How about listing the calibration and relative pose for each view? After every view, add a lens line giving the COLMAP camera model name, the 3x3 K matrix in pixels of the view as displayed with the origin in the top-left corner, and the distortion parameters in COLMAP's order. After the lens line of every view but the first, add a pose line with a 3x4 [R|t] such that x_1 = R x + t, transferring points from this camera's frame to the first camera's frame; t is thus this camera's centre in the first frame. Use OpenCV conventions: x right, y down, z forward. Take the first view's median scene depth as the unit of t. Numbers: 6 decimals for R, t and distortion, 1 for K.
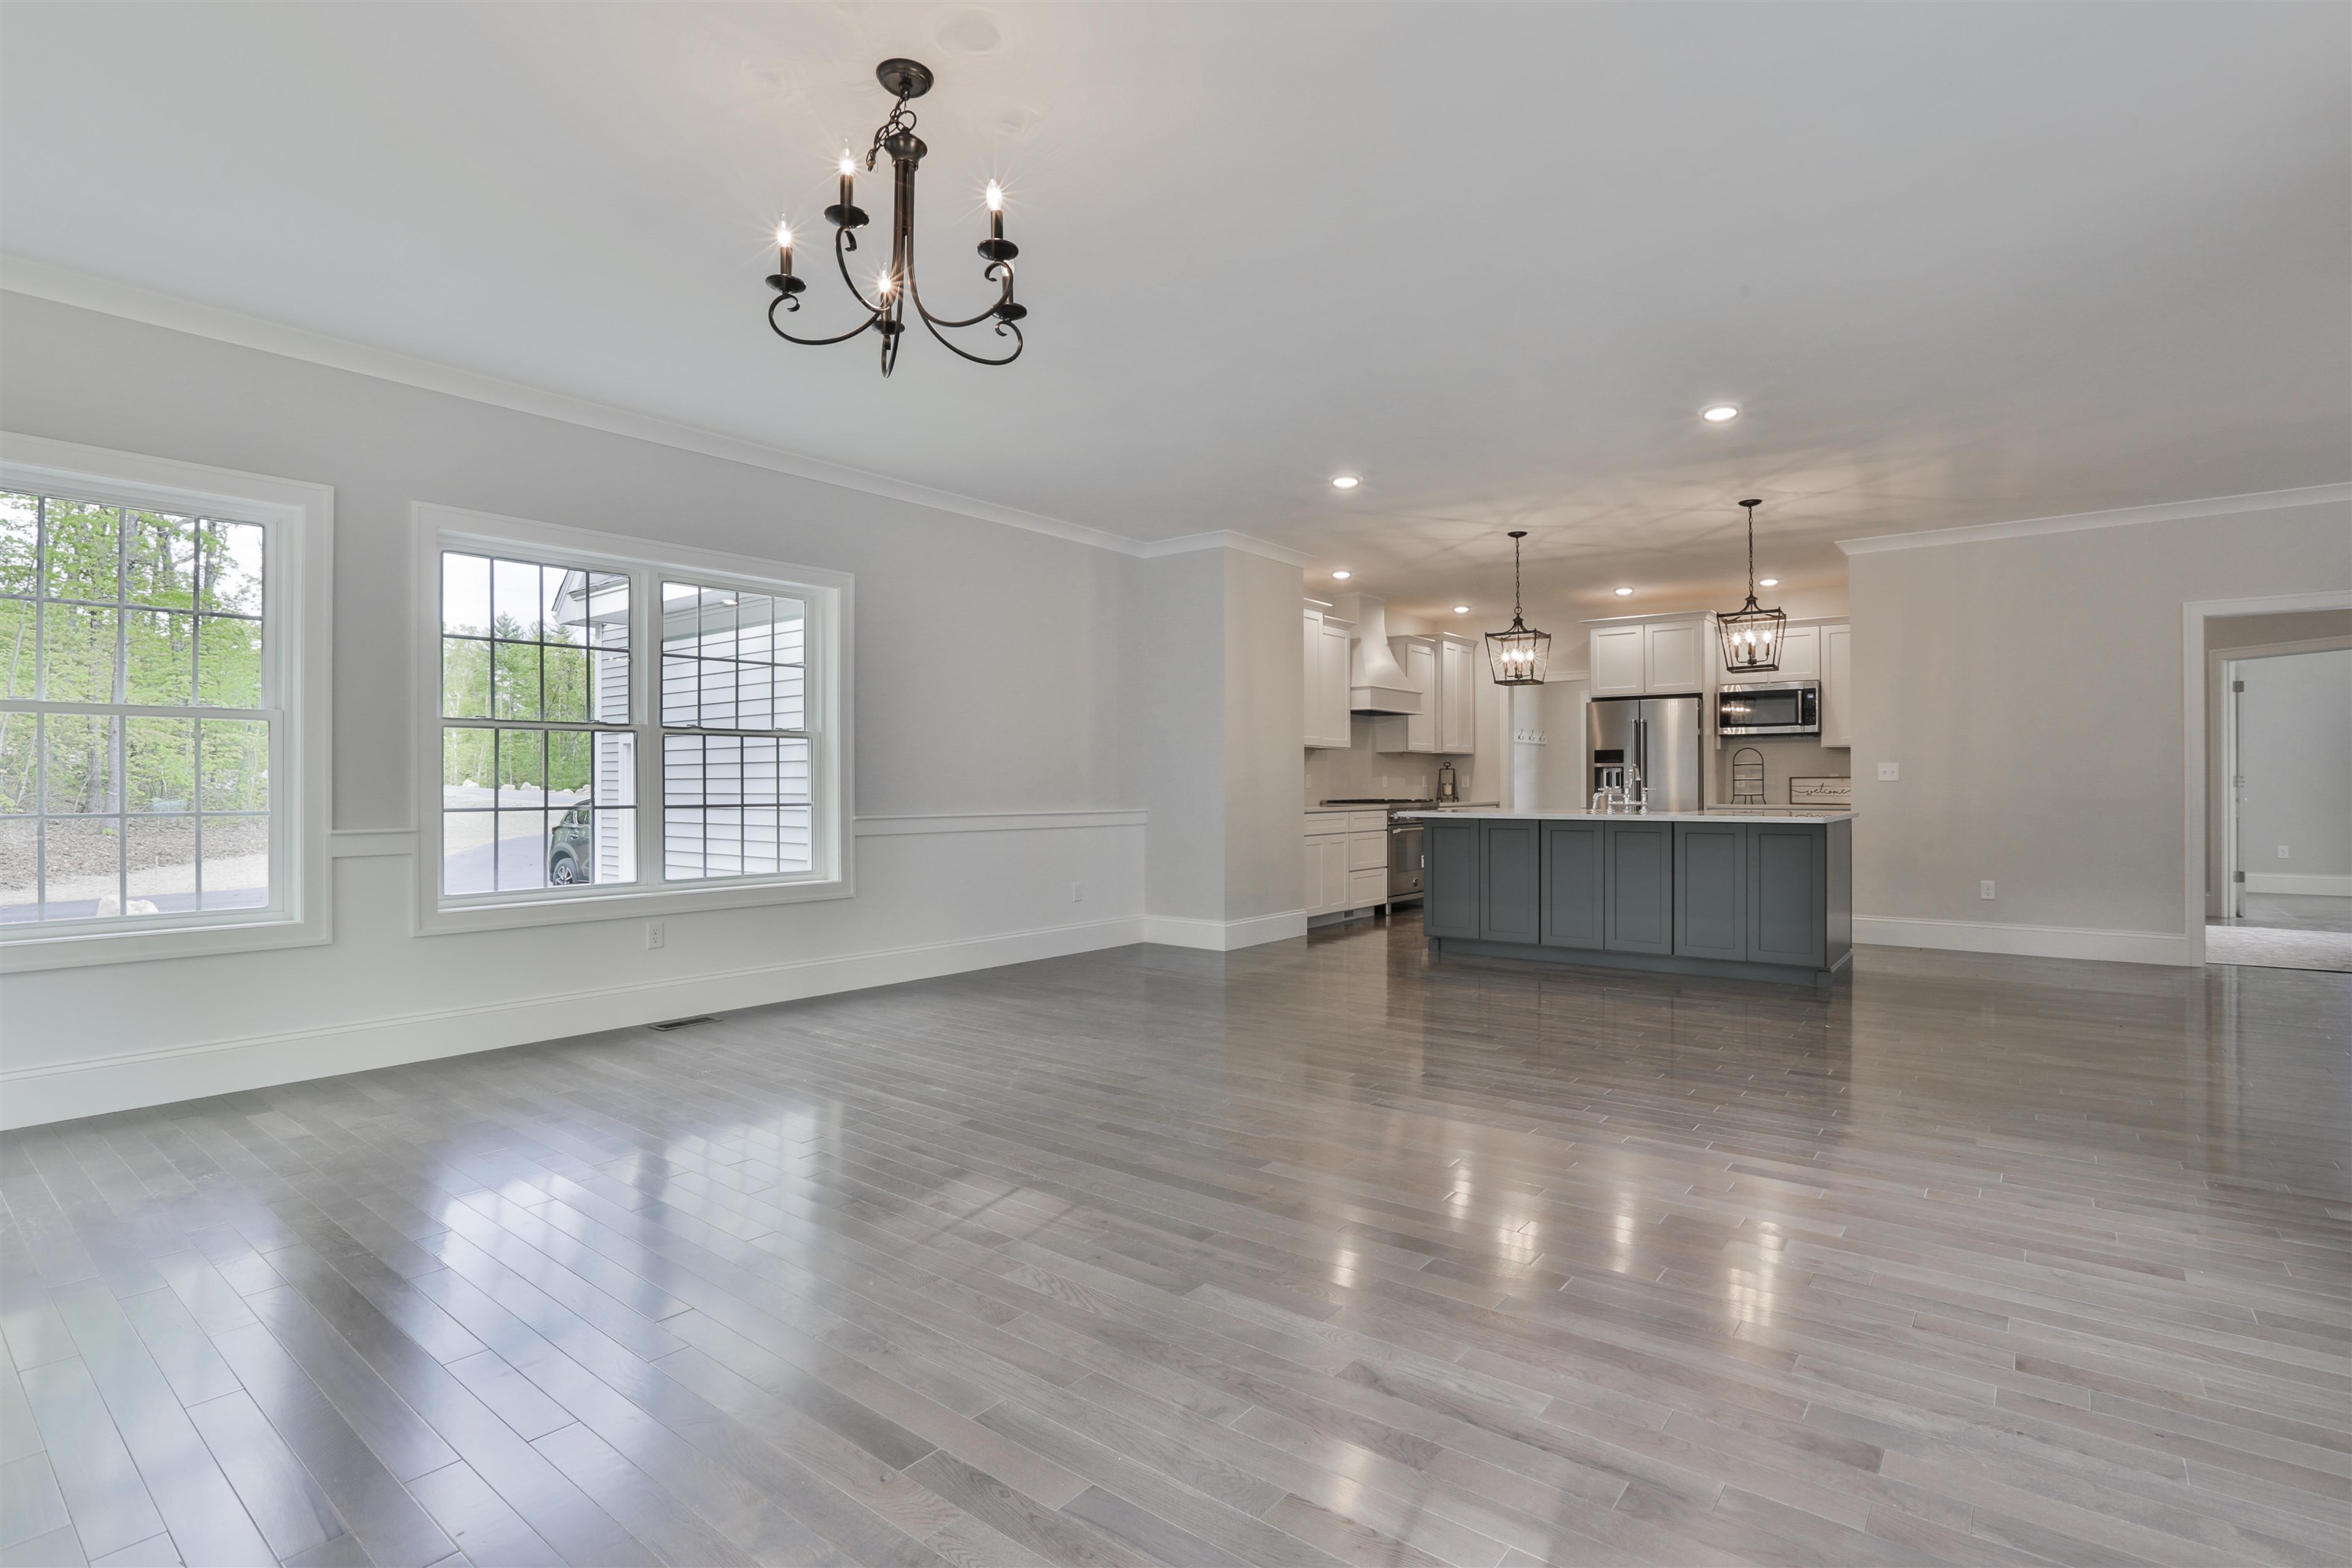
lens RADIAL K [[1109.6, 0, 1175.2], [0, 1109.6, 769.9], [0, 0, 1]] dist [-0.020548, 0.001100]
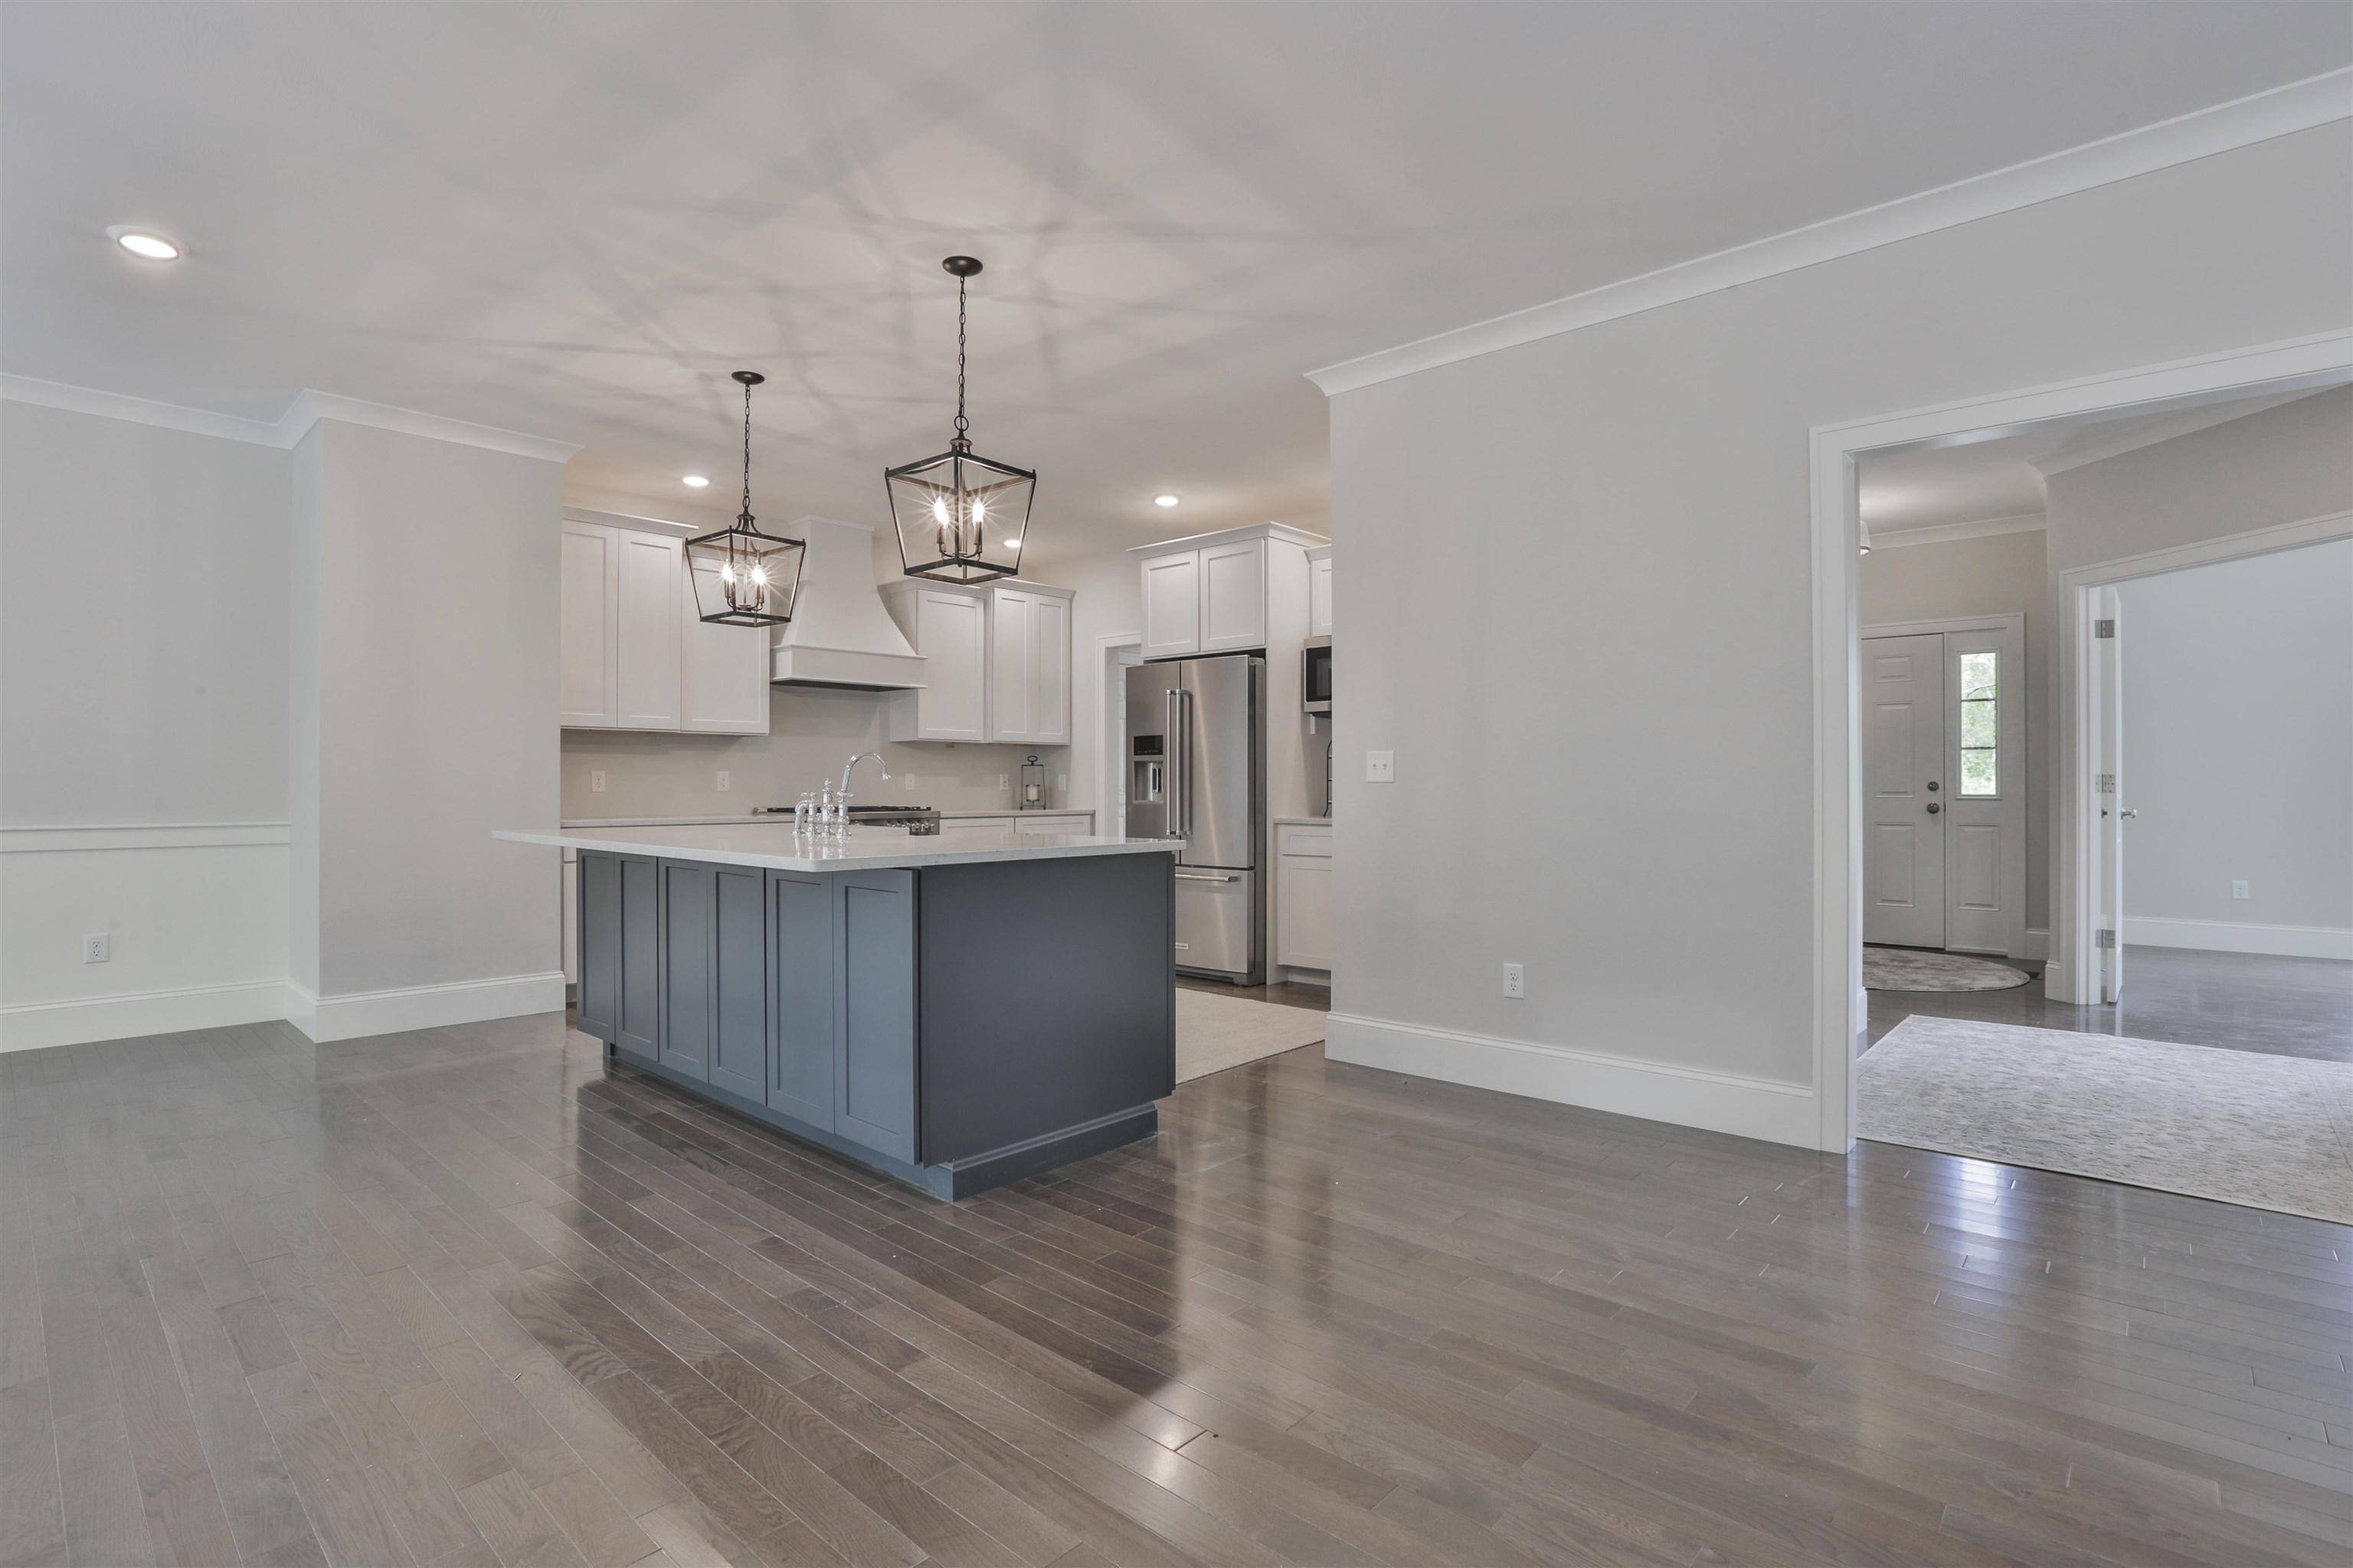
lens RADIAL K [[1110.1, 0, 1186.6], [0, 1110.1, 766.3], [0, 0, 1]] dist [-0.020548, 0.001100]
pose [[0.995764, 0.000906, -0.091943, 0.543551], [-0.001600, 0.999971, -0.007475, 0.006285], [0.091934, 0.007591, 0.995736, 0.370130]]
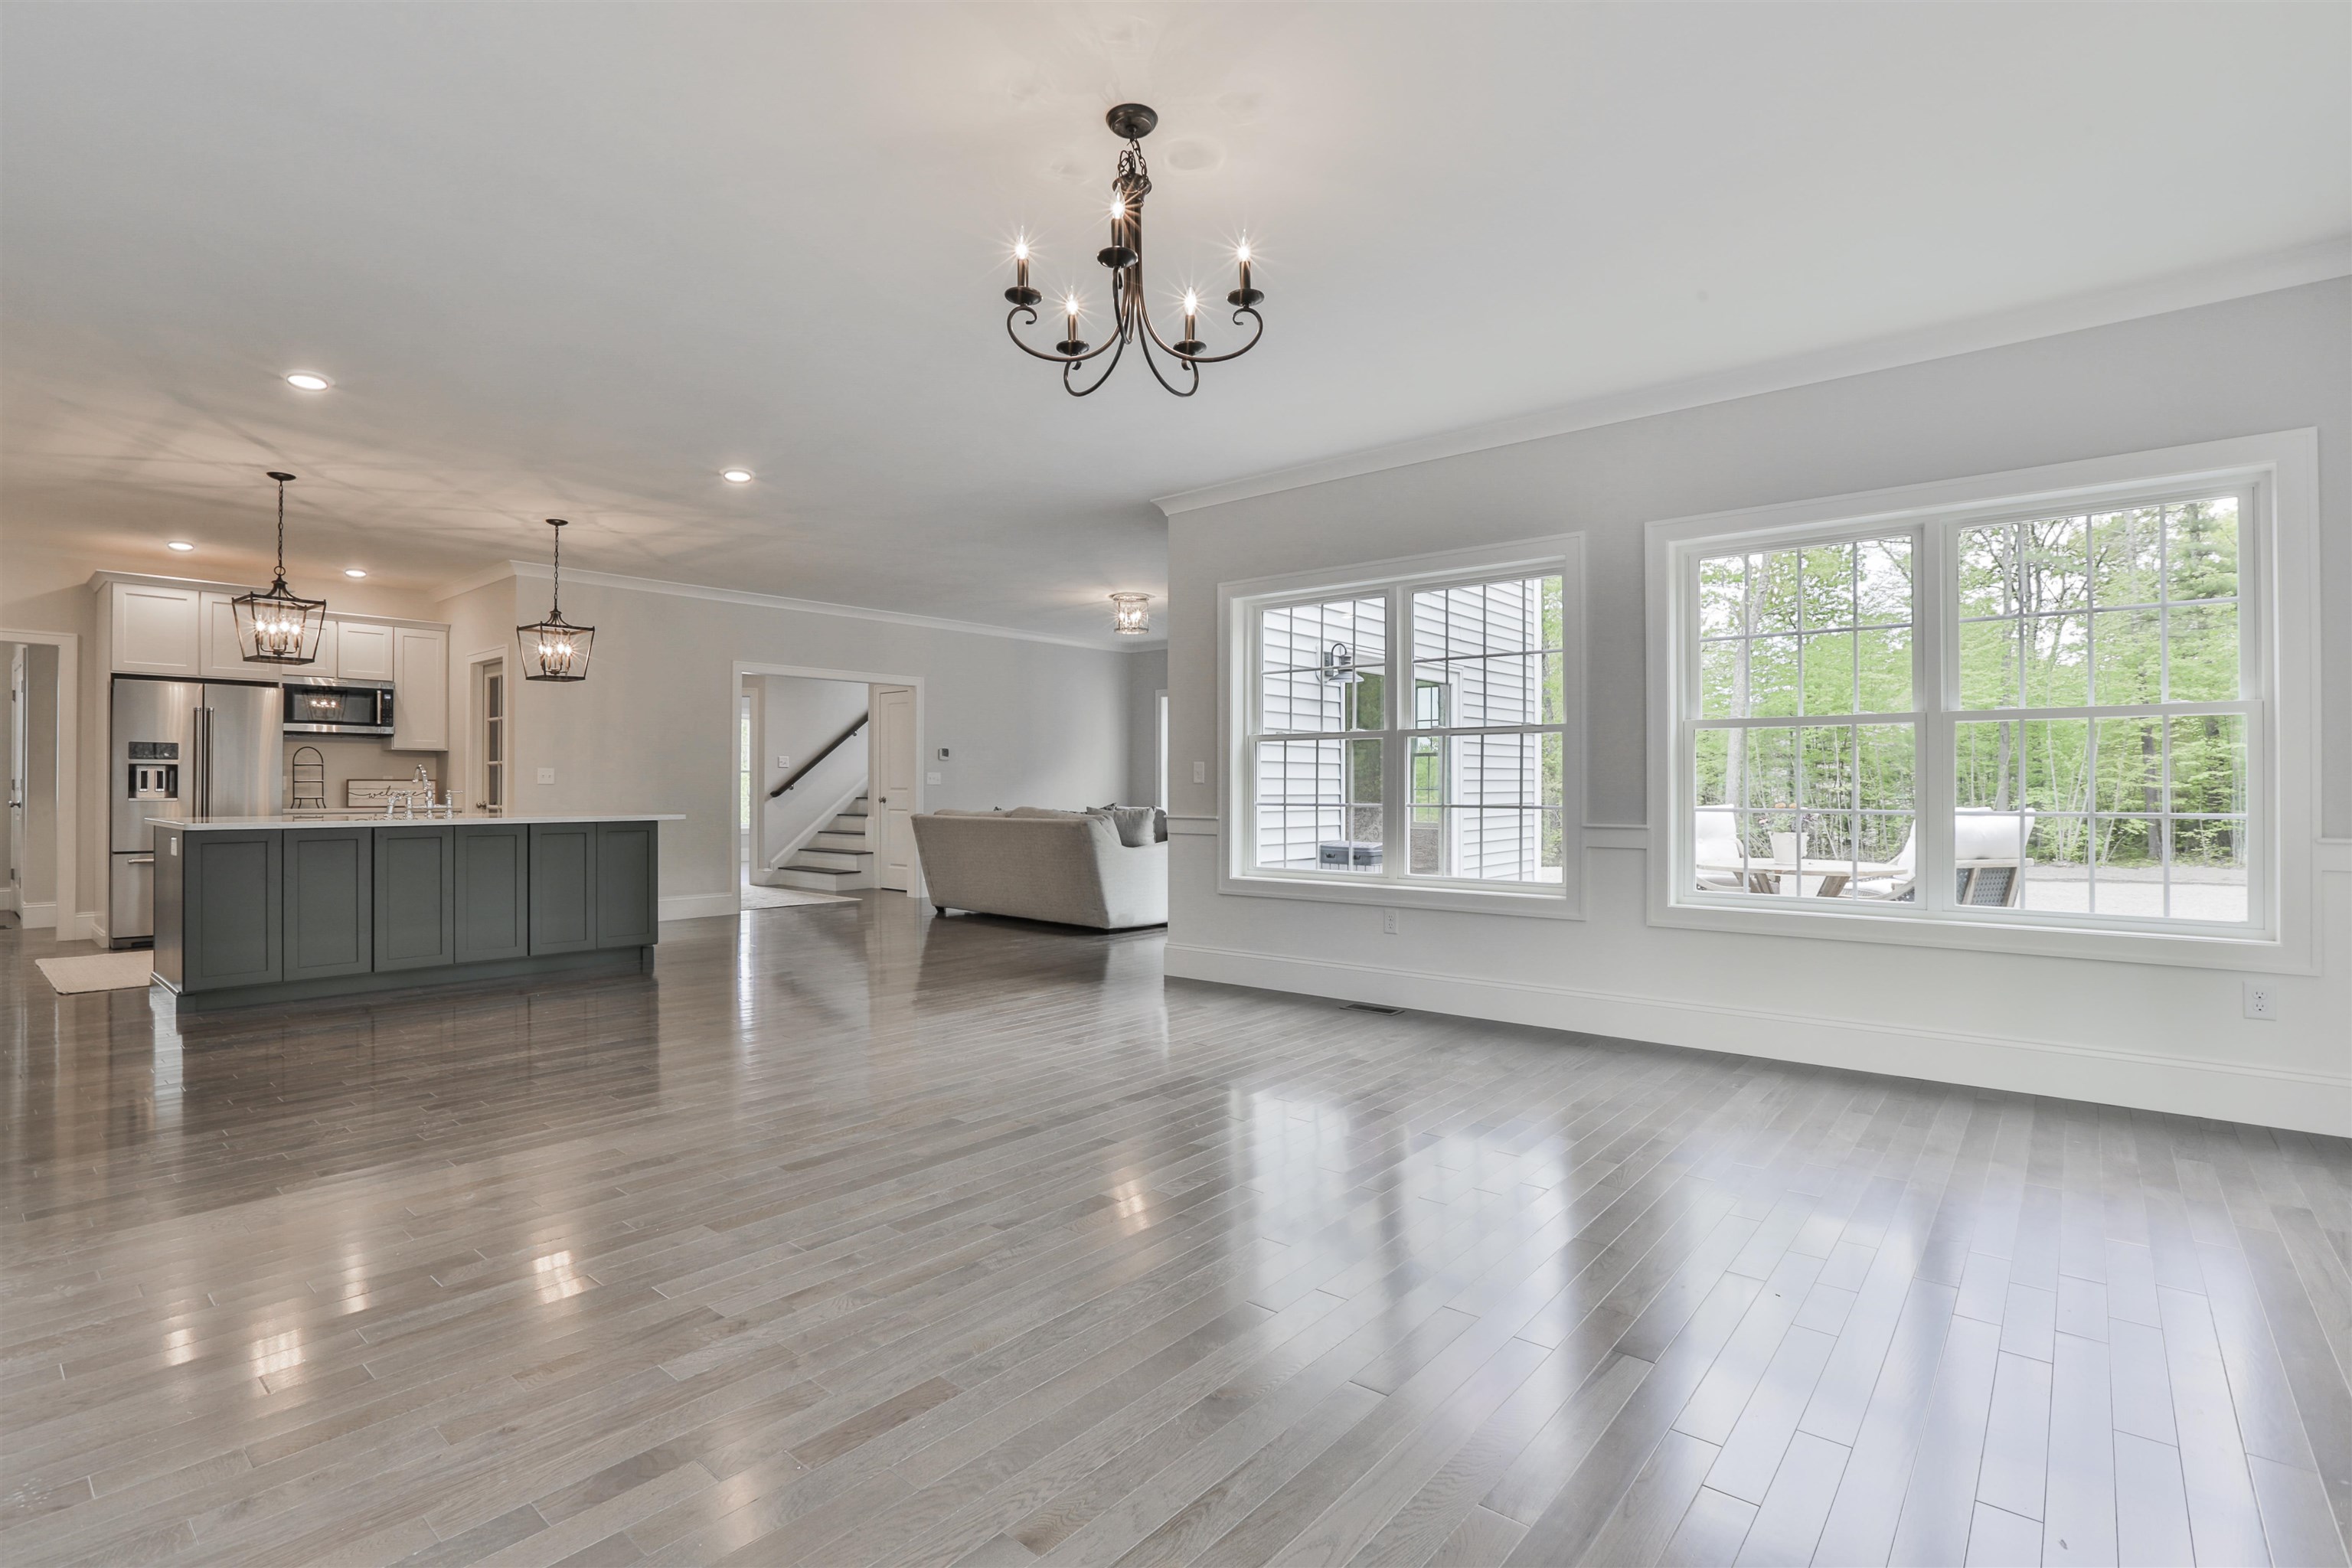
lens RADIAL K [[1109.6, 0, 1155.3], [0, 1109.6, 781.5], [0, 0, 1]] dist [-0.020548, 0.001100]
pose [[0.062292, 0.006544, 0.998037, -0.386846], [-0.014642, 0.999877, -0.005642, 0.004127], [-0.997951, -0.014262, 0.062380, 0.270179]]
